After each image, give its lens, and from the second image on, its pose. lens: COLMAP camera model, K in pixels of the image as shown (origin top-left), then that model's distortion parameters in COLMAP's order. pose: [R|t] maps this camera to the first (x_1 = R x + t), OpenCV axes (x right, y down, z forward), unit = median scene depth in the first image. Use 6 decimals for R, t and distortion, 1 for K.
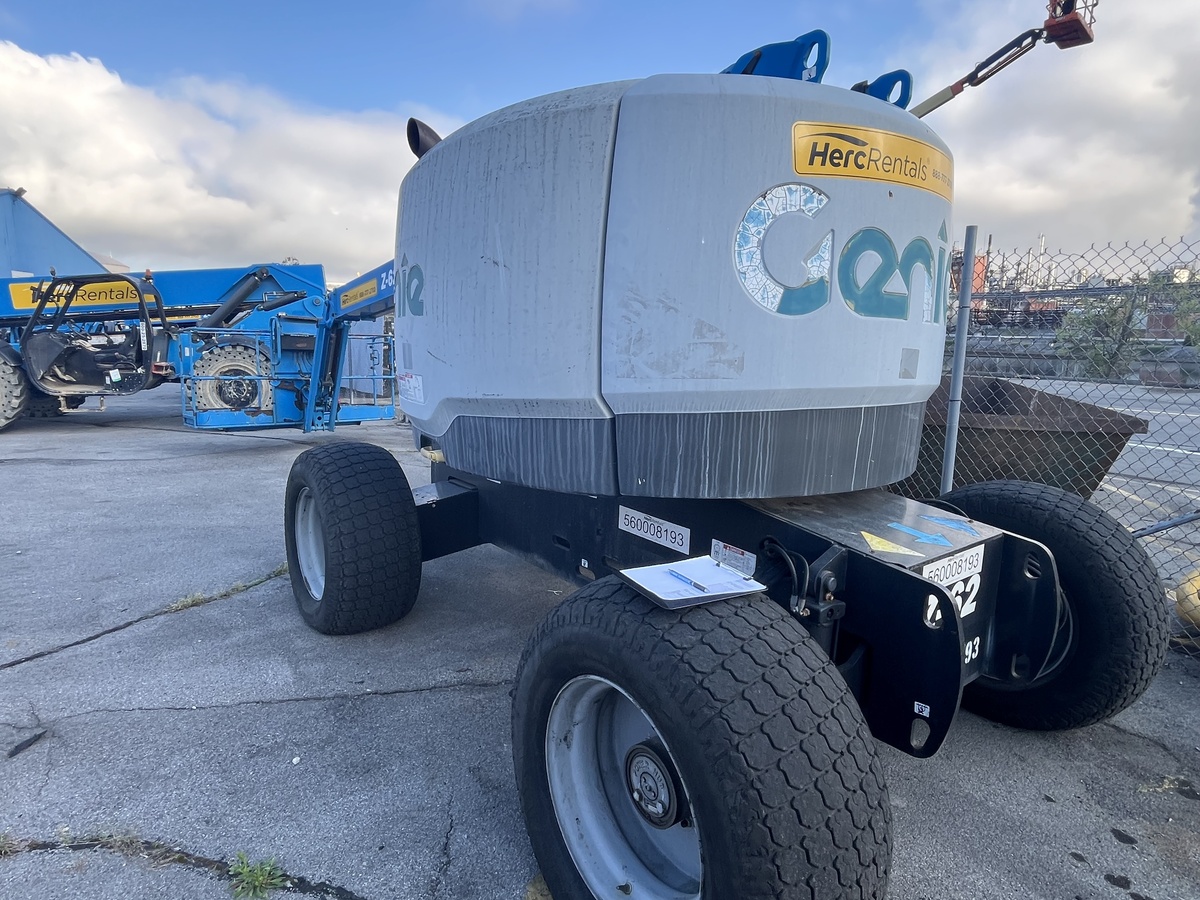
lens RADIAL K [[681.9, 0, 600.5], [0, 681.9, 449.3], [0, 0, 1]] dist [-0.001708, -0.000492]
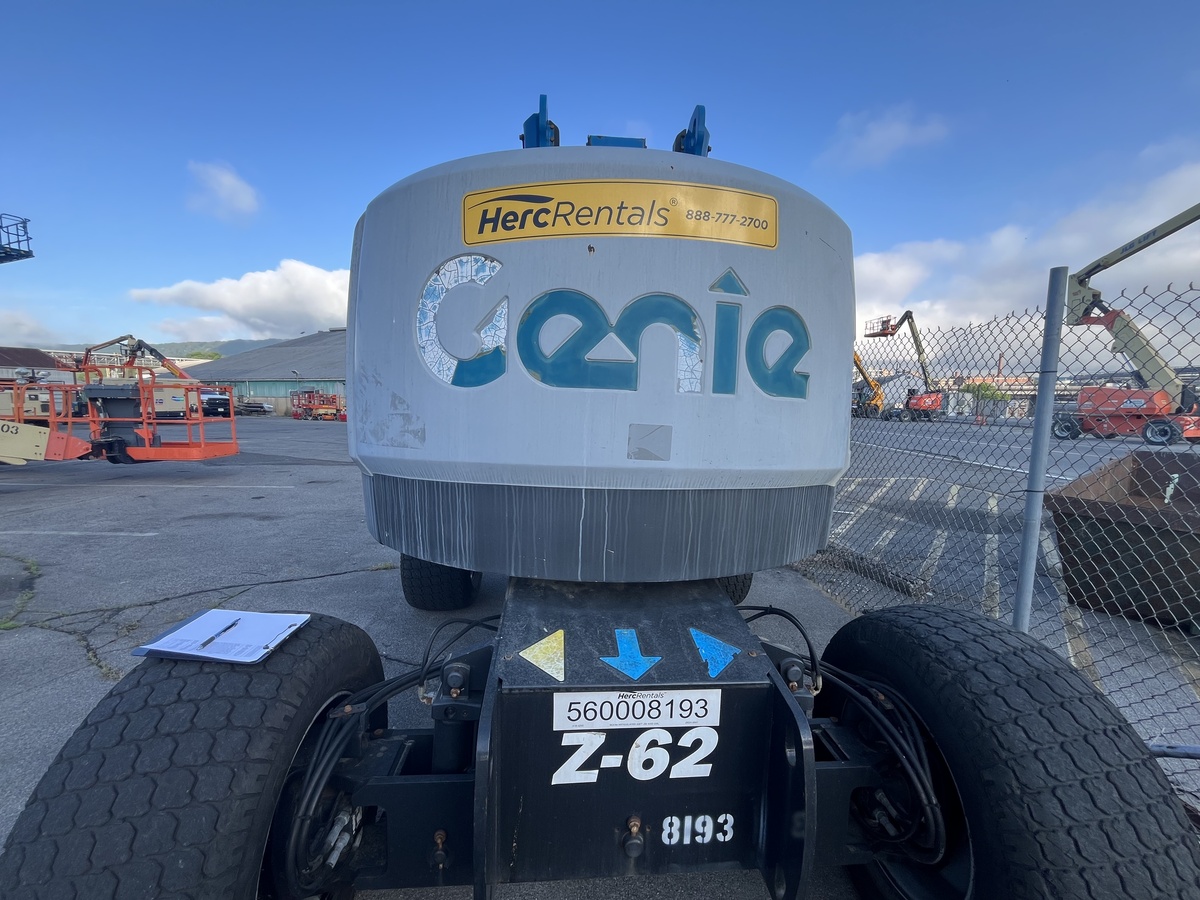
lens RADIAL K [[484.4, 0, 594.9], [0, 484.4, 450.3], [0, 0, 1]] dist [-0.003787, 0.000011]
pose [[0.837228, 0.058695, -0.543695, 0.817299], [-0.096495, 0.994479, -0.041232, -0.096367], [0.538273, 0.086985, 0.838269, 0.526706]]
